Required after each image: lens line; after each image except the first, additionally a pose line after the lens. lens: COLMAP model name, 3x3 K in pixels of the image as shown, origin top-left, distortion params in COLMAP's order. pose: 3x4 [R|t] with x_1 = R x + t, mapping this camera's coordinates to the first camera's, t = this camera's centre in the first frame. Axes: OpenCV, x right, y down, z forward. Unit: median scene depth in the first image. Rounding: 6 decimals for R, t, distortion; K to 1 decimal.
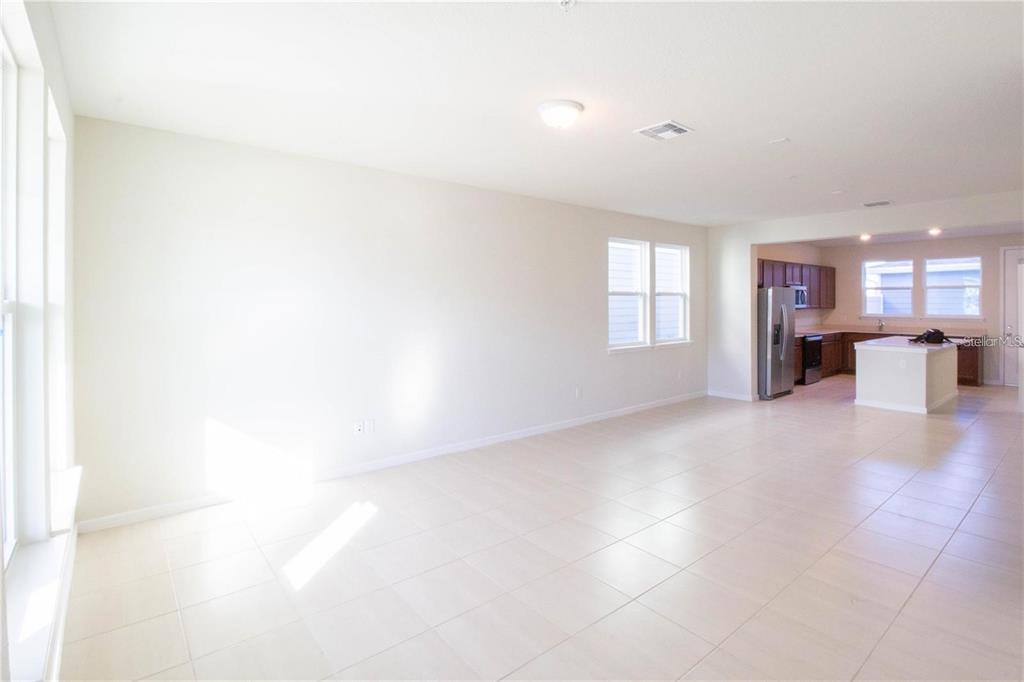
lens RADIAL K [[493.4, 0, 539.5], [0, 493.4, 319.5], [0, 0, 1]] dist [0.019246, -0.000205]
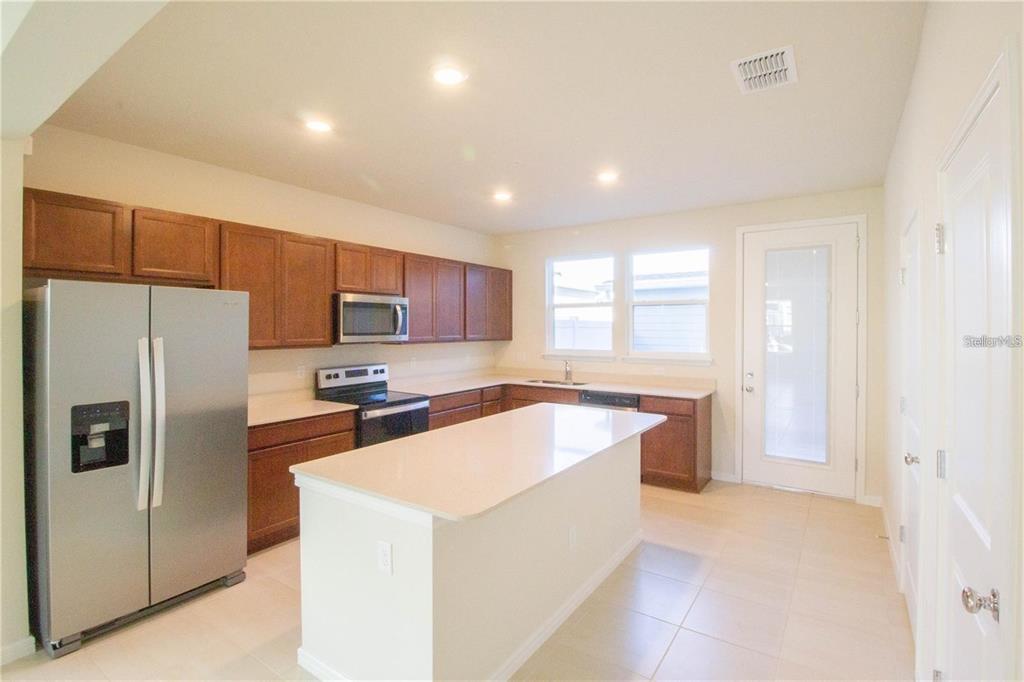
lens RADIAL K [[493.4, 0, 508.0], [0, 493.4, 339.4], [0, 0, 1]] dist [0.019246, -0.000205]
pose [[0.971435, -0.002756, 0.237289, 0.503506], [0.004413, 0.999969, -0.006453, -0.021020], [-0.237264, 0.007316, 0.971418, 0.488967]]
